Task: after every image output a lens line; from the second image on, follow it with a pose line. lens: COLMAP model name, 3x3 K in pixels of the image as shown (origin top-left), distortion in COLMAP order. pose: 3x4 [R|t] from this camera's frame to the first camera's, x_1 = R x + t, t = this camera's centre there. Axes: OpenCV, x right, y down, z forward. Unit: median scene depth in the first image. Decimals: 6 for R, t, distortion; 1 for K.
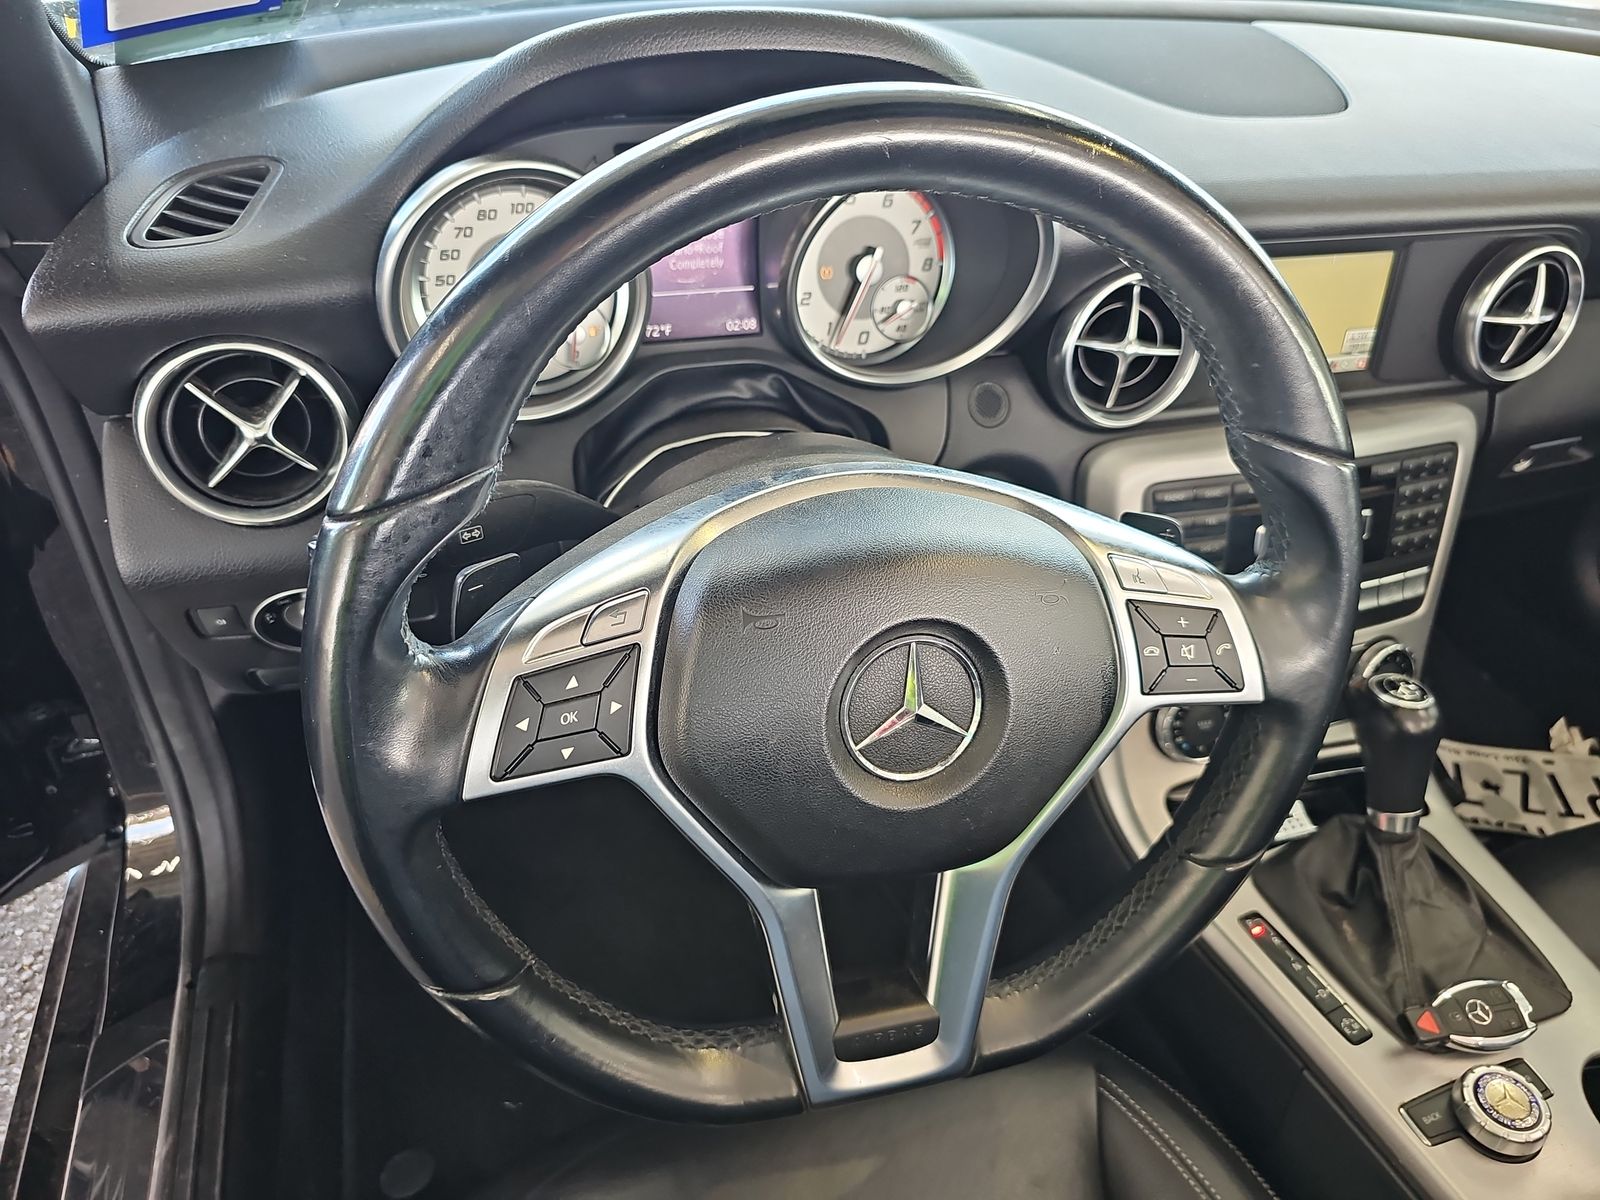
lens RADIAL K [[1072.9, 0, 799.5], [0, 1072.9, 613.2], [0, 0, 1]] dist [0.019308, -0.025733]
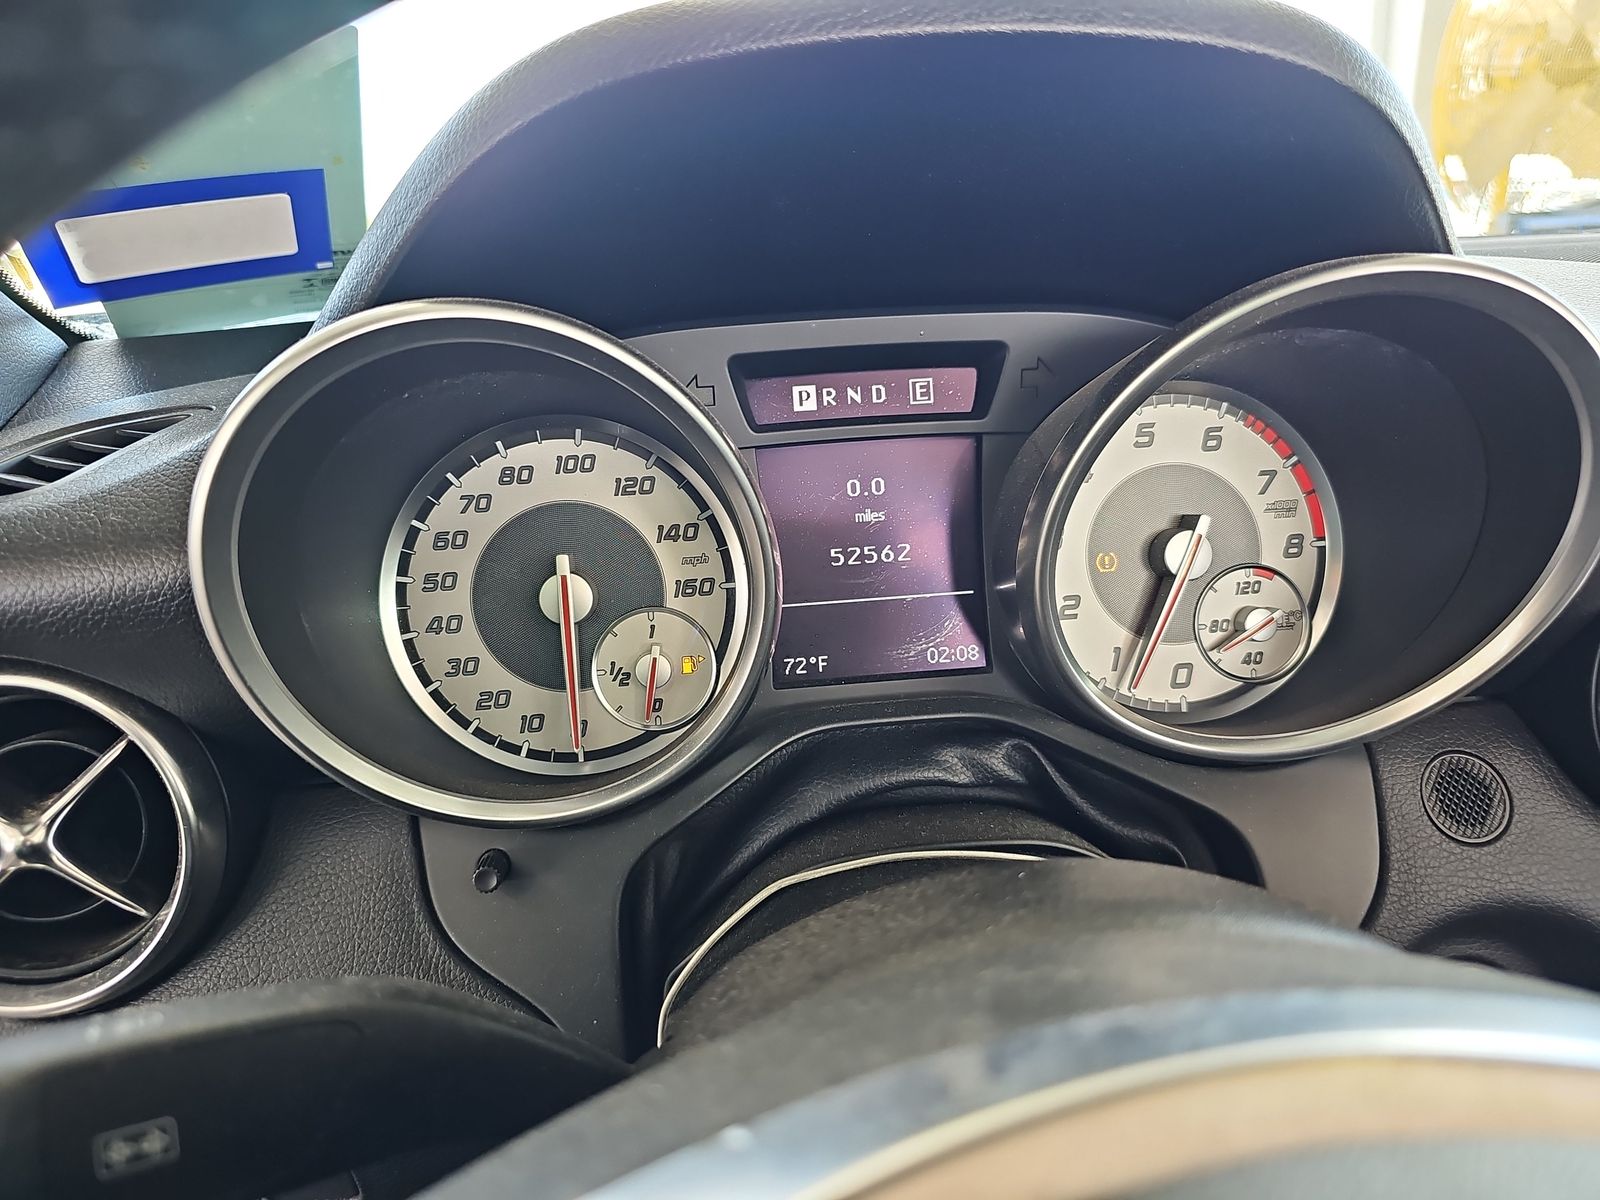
lens RADIAL K [[1072.9, 0, 797.1], [0, 1072.9, 595.5], [0, 0, 1]] dist [0.019308, -0.025733]
pose [[0.972513, -0.036298, -0.230002, -0.003541], [-0.052020, 0.928940, -0.366556, -0.087509], [0.226964, 0.368446, 0.901518, 0.468220]]
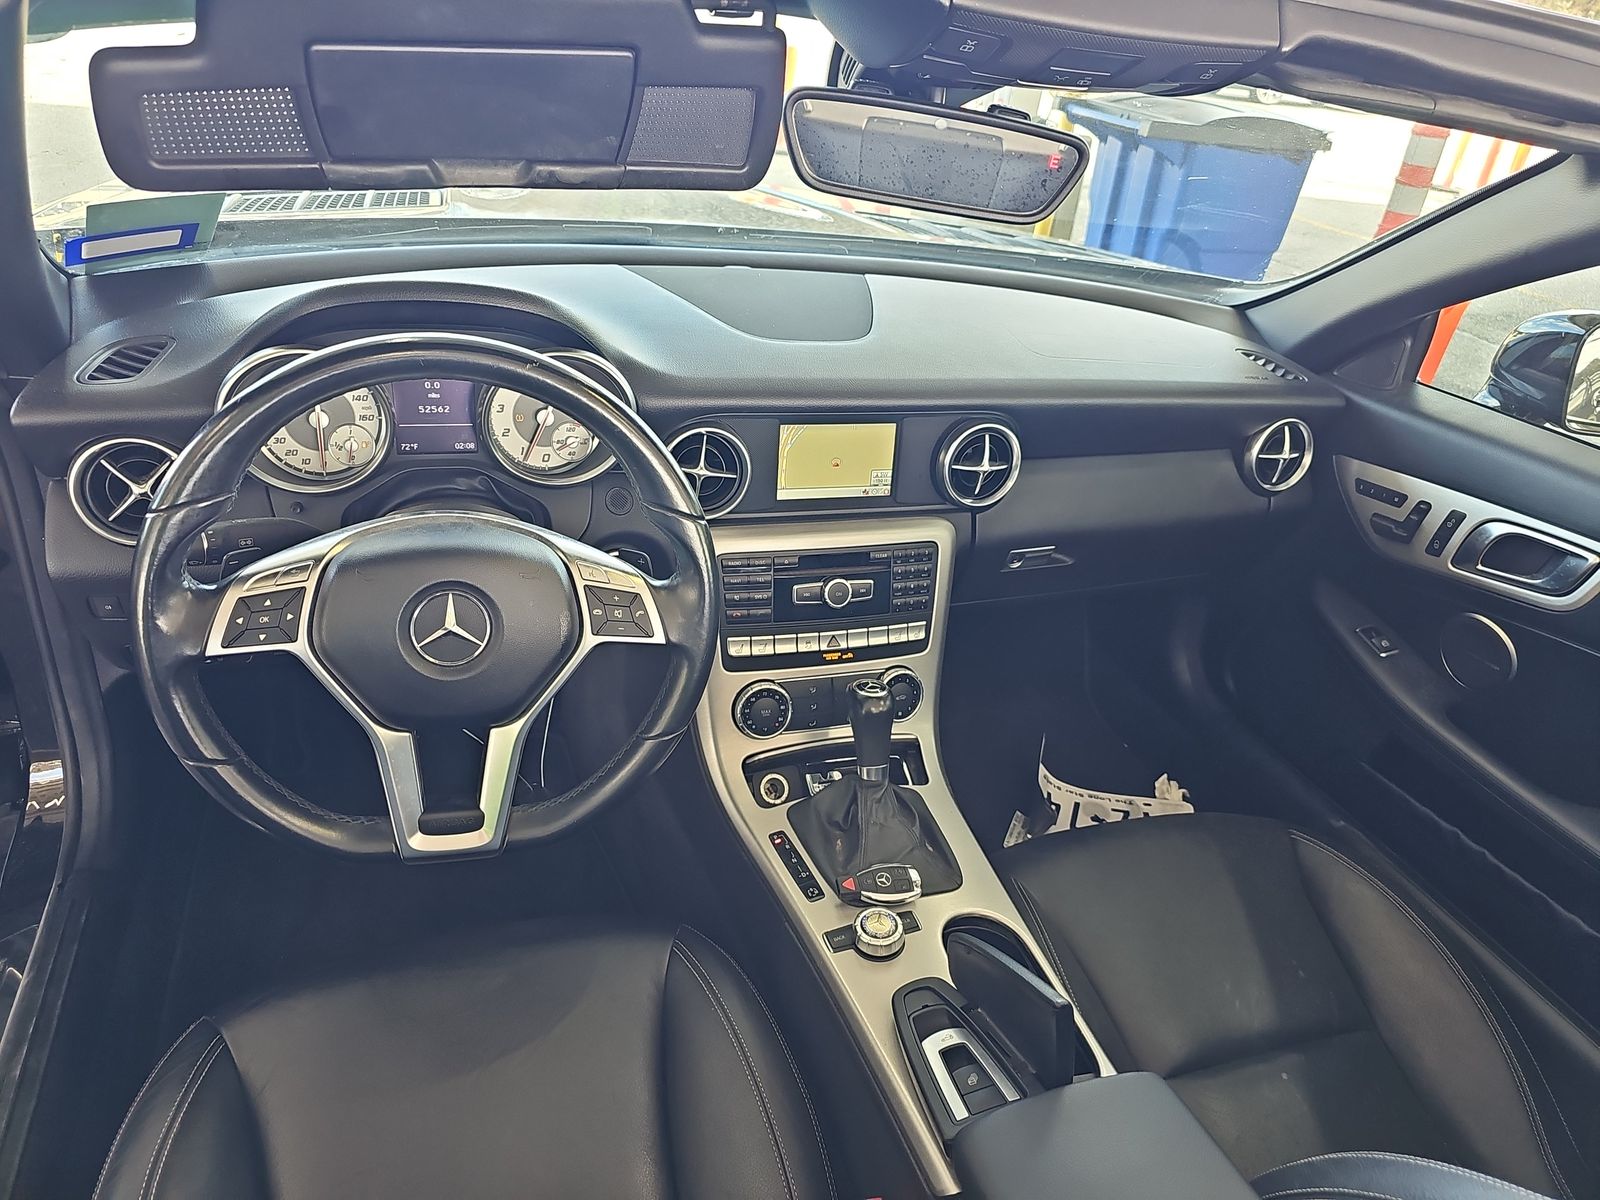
lens RADIAL K [[1072.9, 0, 820.0], [0, 1072.9, 605.8], [0, 0, 1]] dist [0.019308, -0.025733]
pose [[0.997929, 0.039412, 0.050840, 0.412545], [-0.031774, 0.989190, -0.143158, 0.187443], [-0.055932, 0.141246, 0.988393, -0.606062]]
